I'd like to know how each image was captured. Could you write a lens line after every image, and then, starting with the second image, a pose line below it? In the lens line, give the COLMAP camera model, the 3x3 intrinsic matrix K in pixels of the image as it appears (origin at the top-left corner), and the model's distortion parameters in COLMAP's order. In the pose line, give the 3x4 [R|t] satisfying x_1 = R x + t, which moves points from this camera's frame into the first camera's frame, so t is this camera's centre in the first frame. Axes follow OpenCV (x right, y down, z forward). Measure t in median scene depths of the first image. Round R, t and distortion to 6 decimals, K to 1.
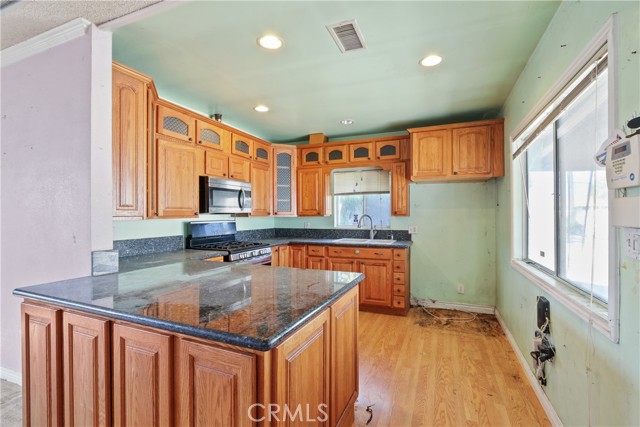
lens RADIAL K [[298.7, 0, 326.1], [0, 298.7, 213.2], [0, 0, 1]] dist [-0.011528, 0.000948]
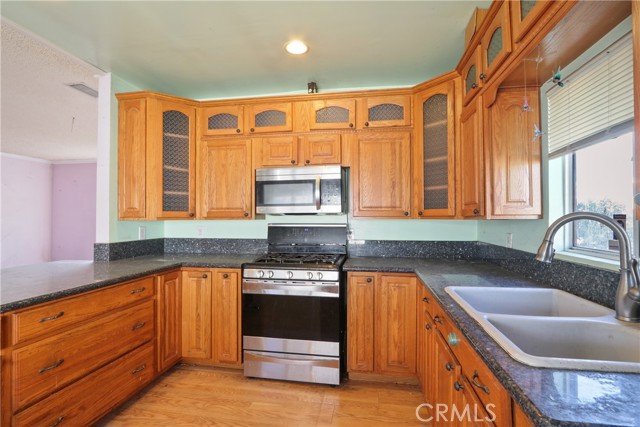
lens RADIAL K [[298.7, 0, 326.1], [0, 298.7, 213.2], [0, 0, 1]] dist [-0.011528, 0.000948]
pose [[0.234810, -0.017460, -0.971884, 0.327554], [0.000858, 0.999842, -0.017755, 0.009205], [0.972041, 0.003335, 0.234788, 0.738186]]
